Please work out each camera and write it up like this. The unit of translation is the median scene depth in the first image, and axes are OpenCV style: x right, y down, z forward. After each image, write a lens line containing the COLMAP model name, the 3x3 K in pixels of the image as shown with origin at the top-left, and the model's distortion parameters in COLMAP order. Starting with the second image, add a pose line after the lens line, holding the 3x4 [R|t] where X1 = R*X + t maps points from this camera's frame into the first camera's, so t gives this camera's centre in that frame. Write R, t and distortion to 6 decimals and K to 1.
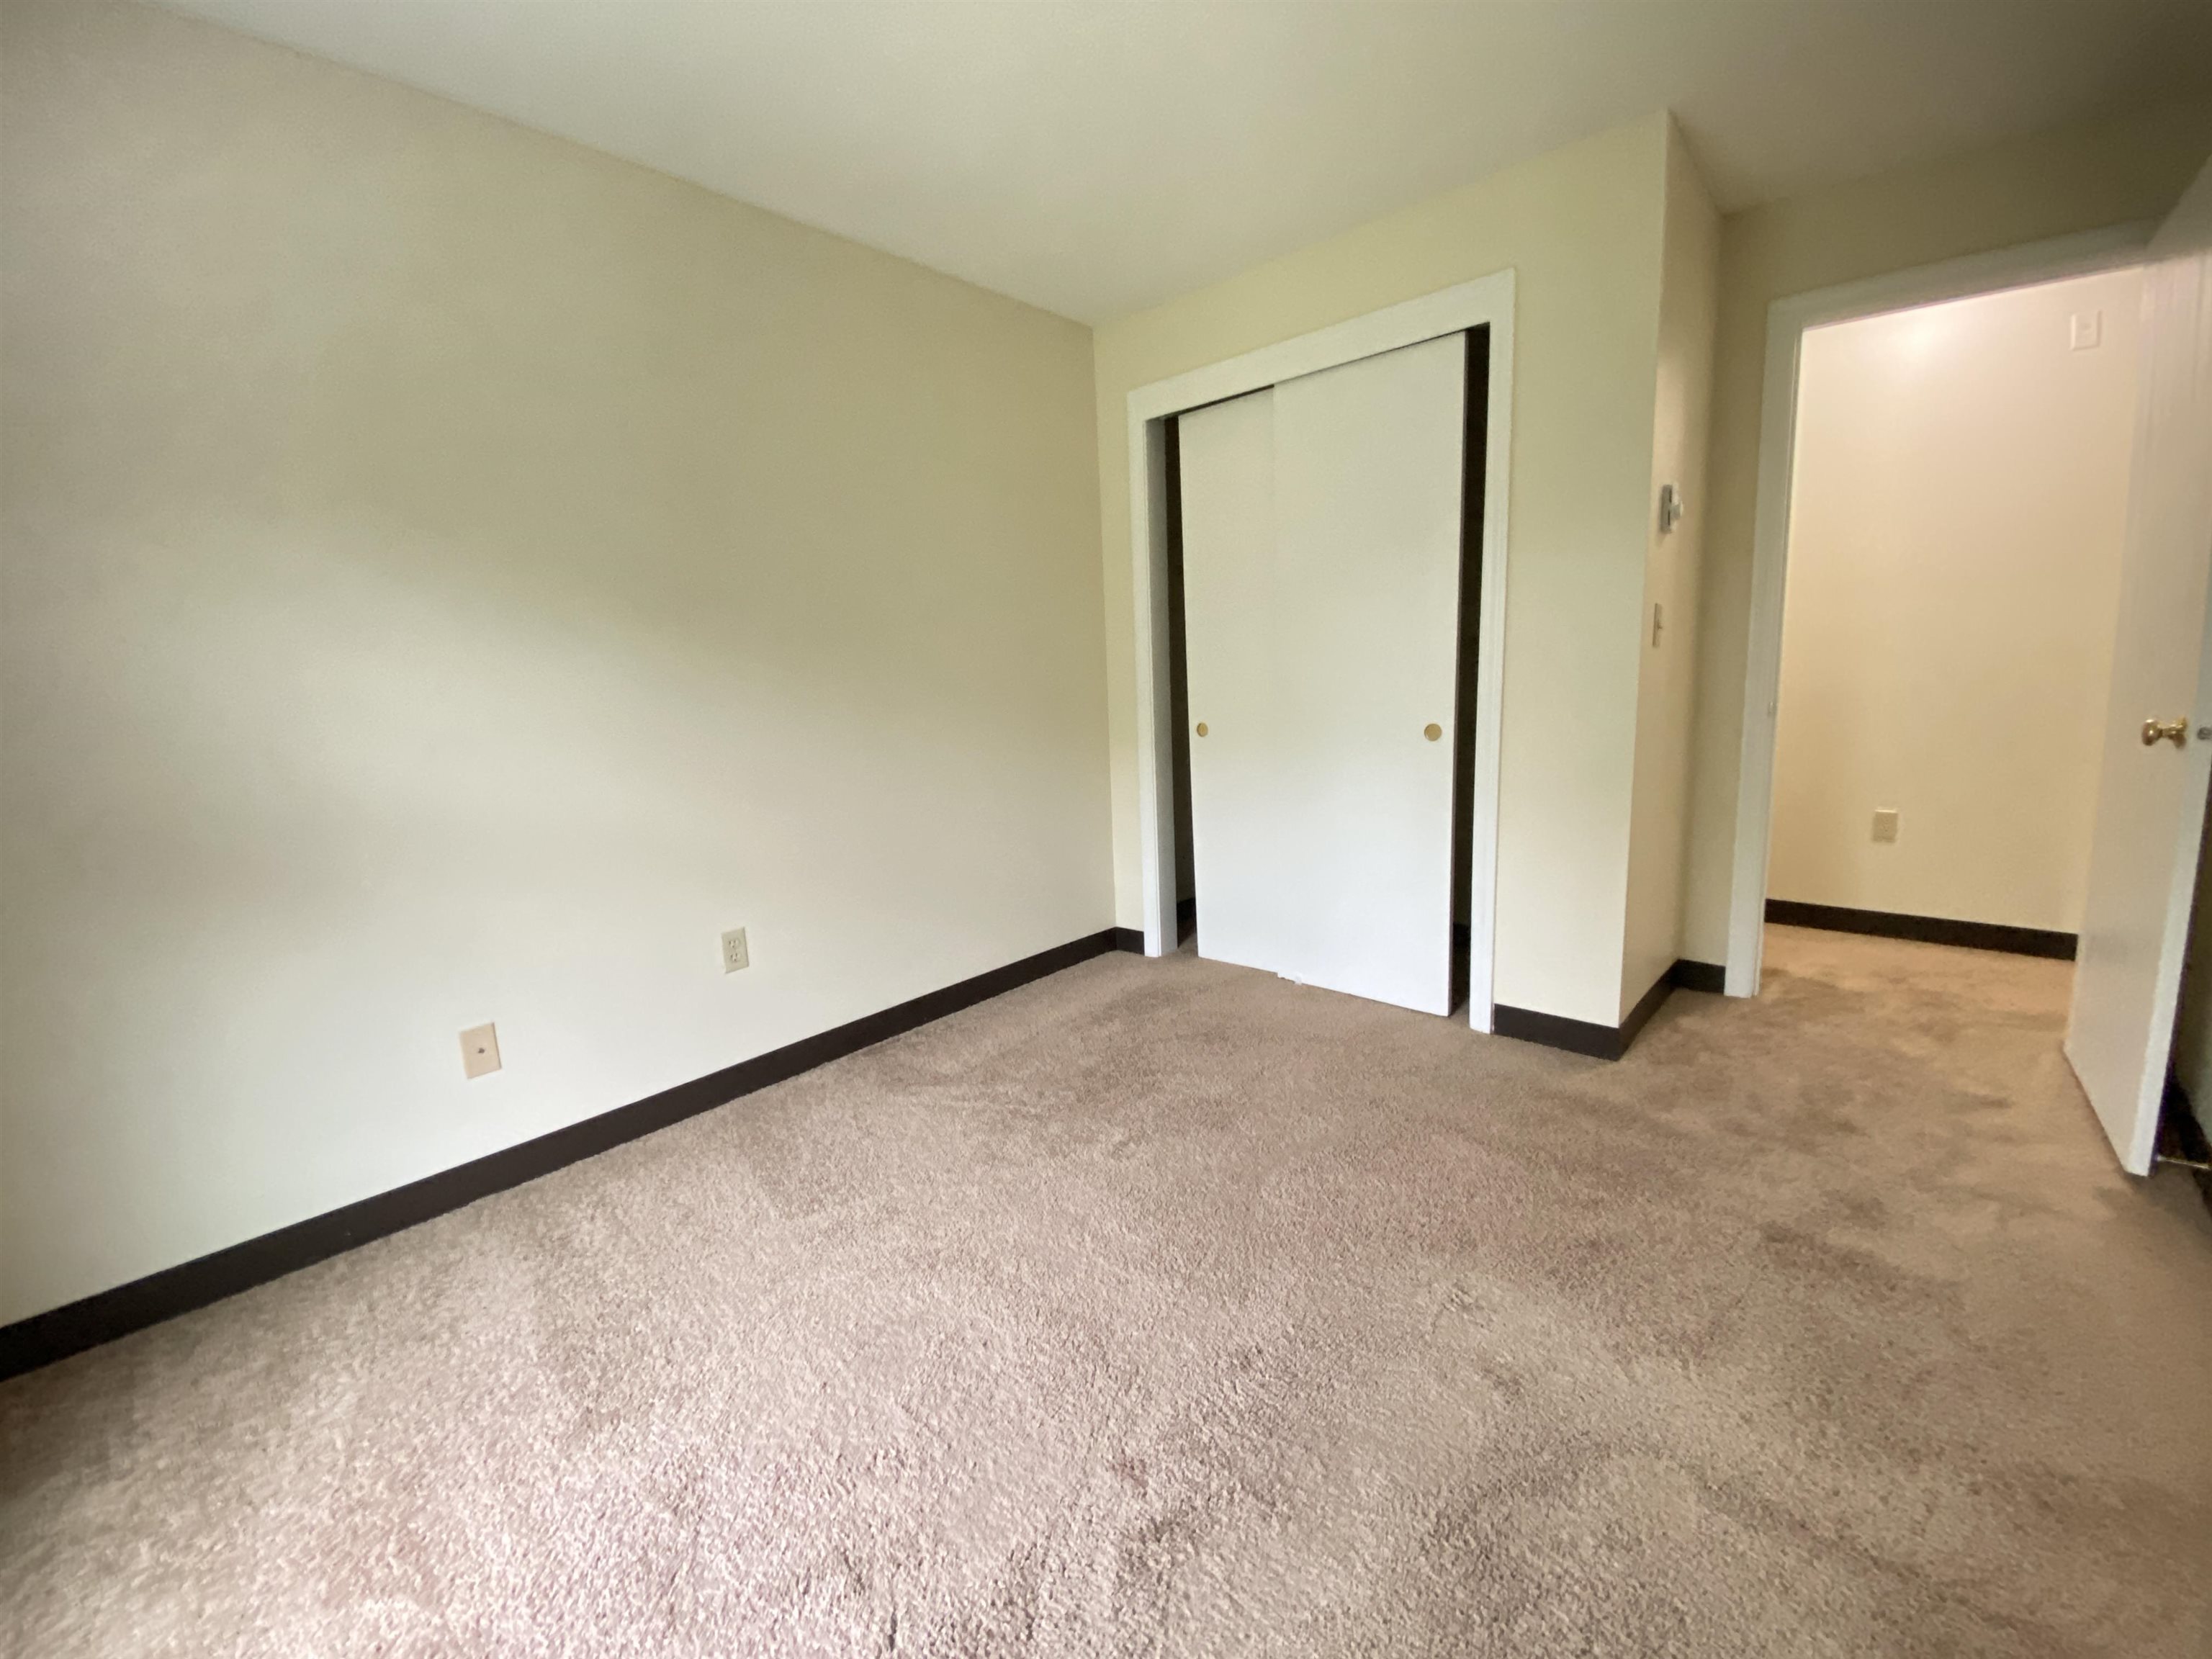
lens RADIAL K [[890.7, 0, 1090.8], [0, 890.7, 813.5], [0, 0, 1]] dist [0.011194, -0.016509]
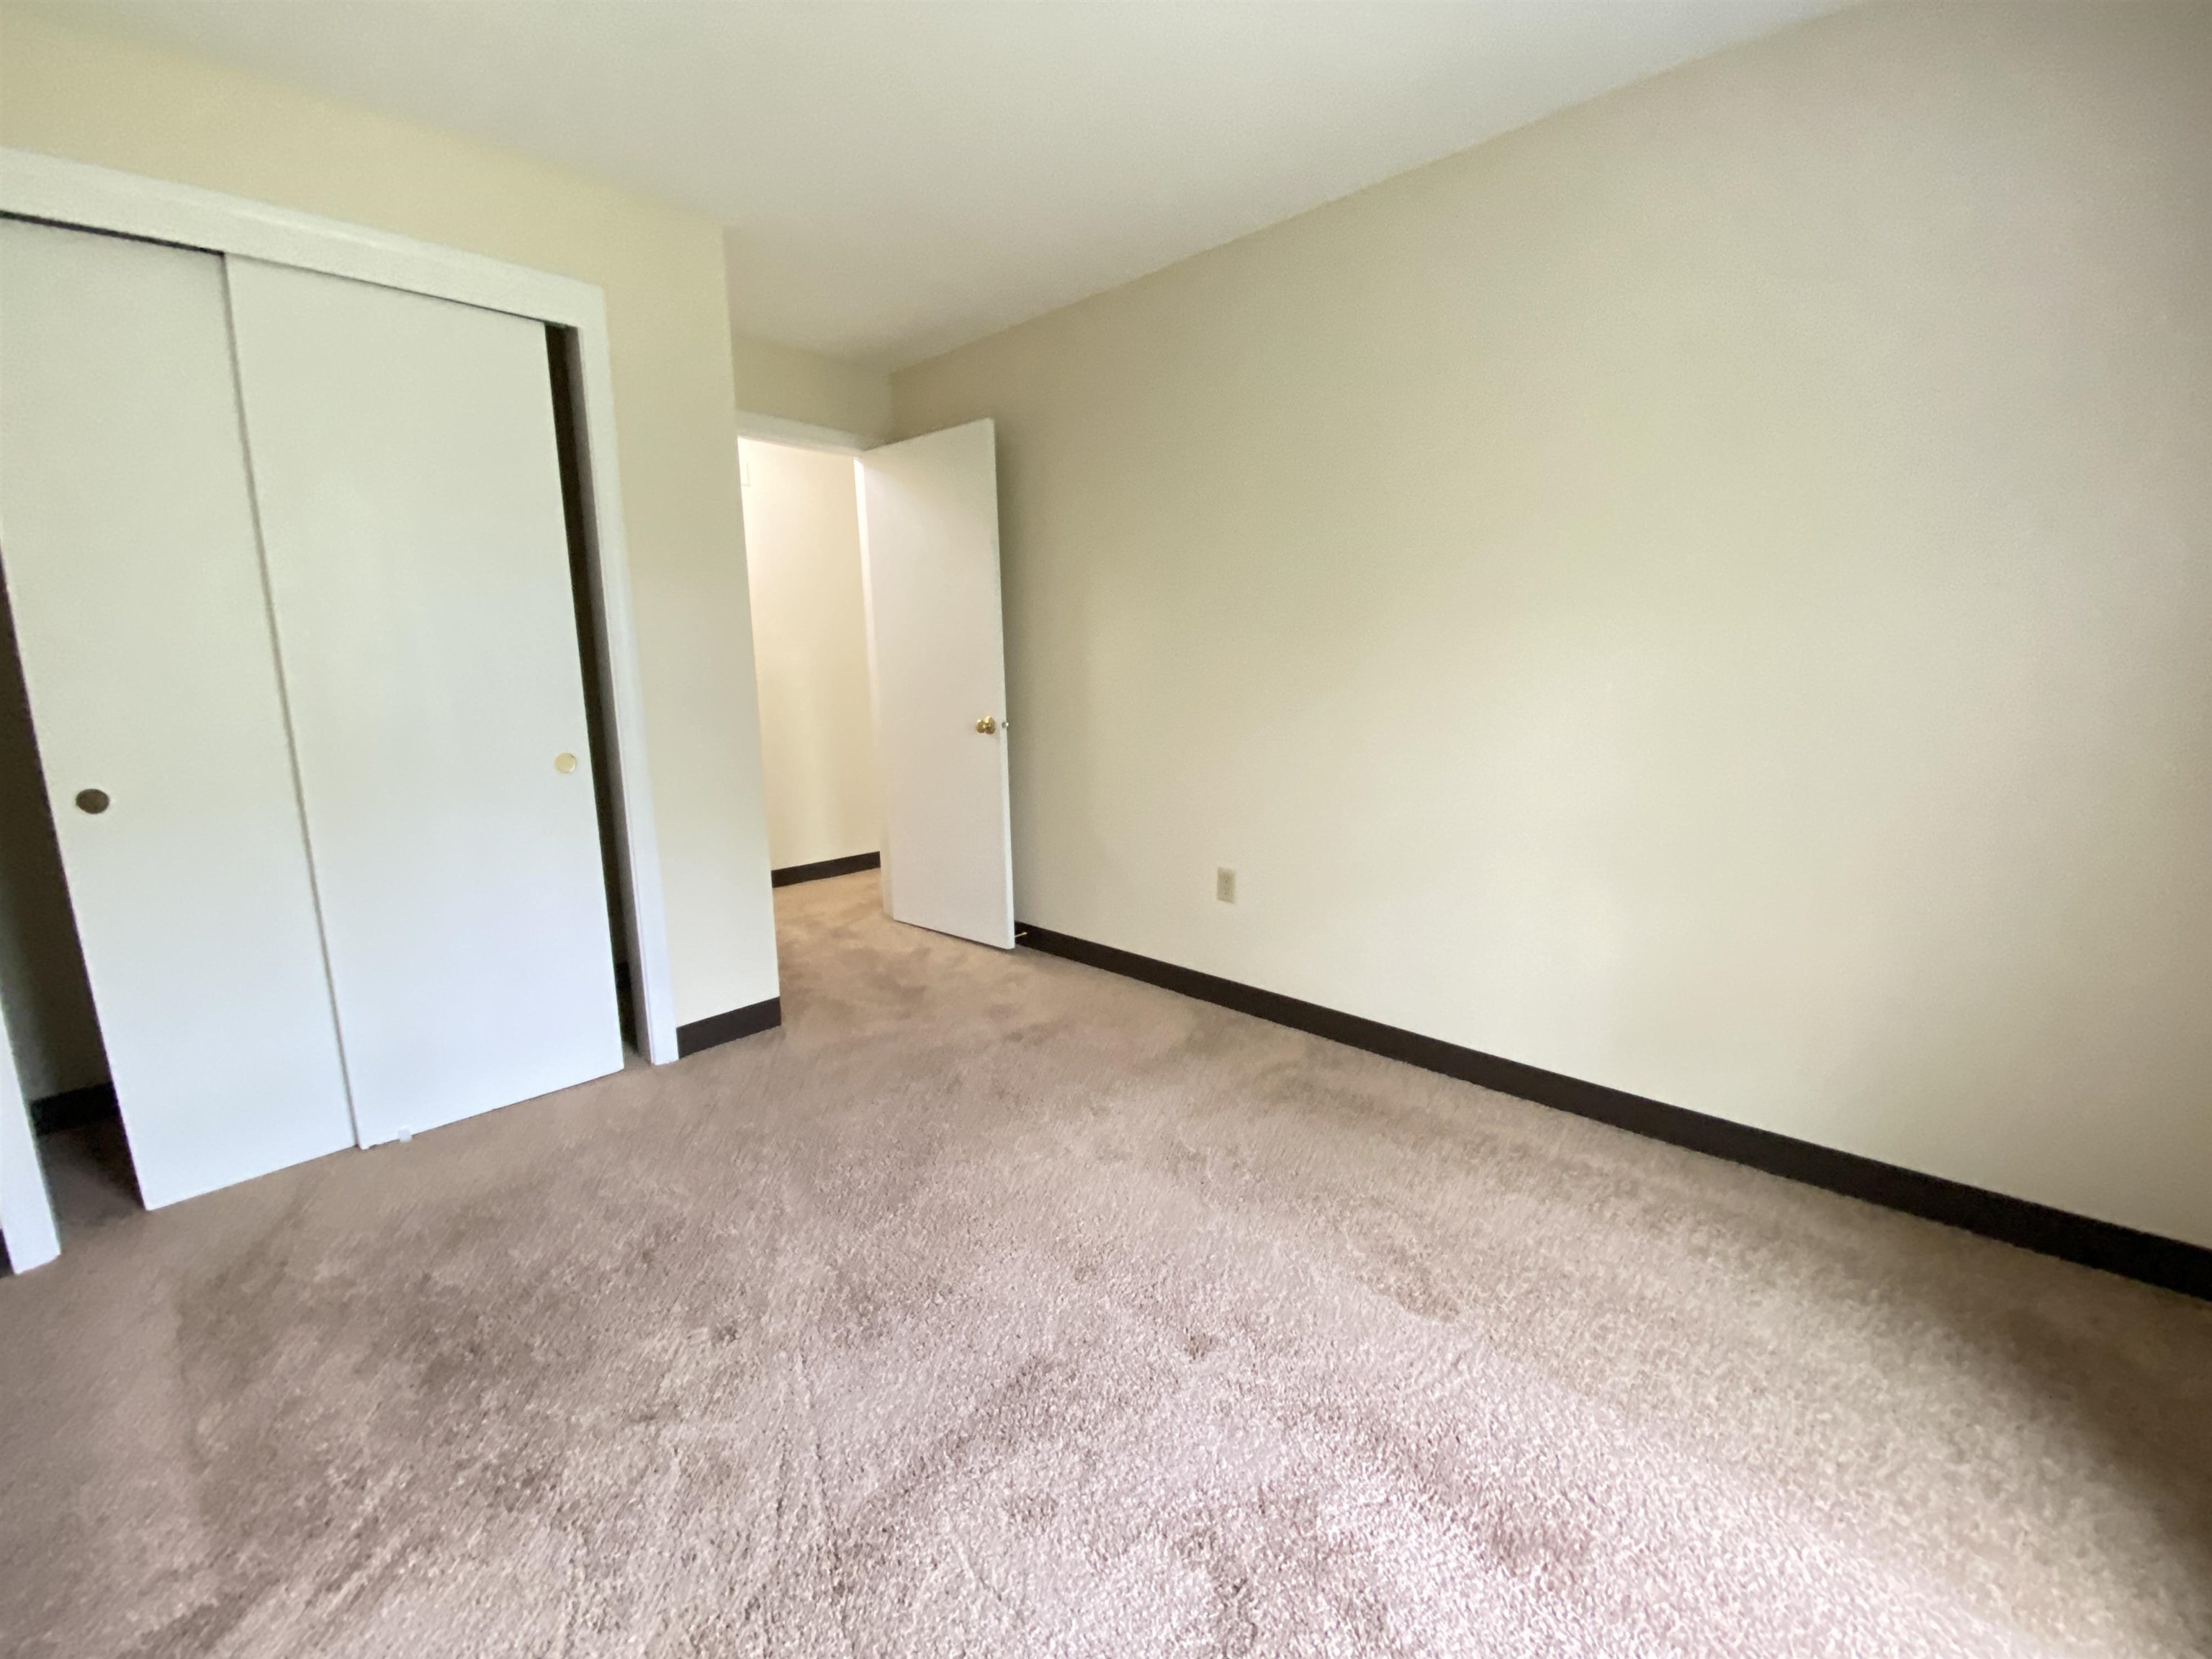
lens RADIAL K [[890.7, 0, 1090.8], [0, 890.7, 813.5], [0, 0, 1]] dist [0.011194, -0.016509]
pose [[0.012048, -0.123205, 0.992308, -0.542642], [0.170073, 0.978173, 0.119385, -0.066327], [-0.985358, 0.167327, 0.032739, 0.509929]]
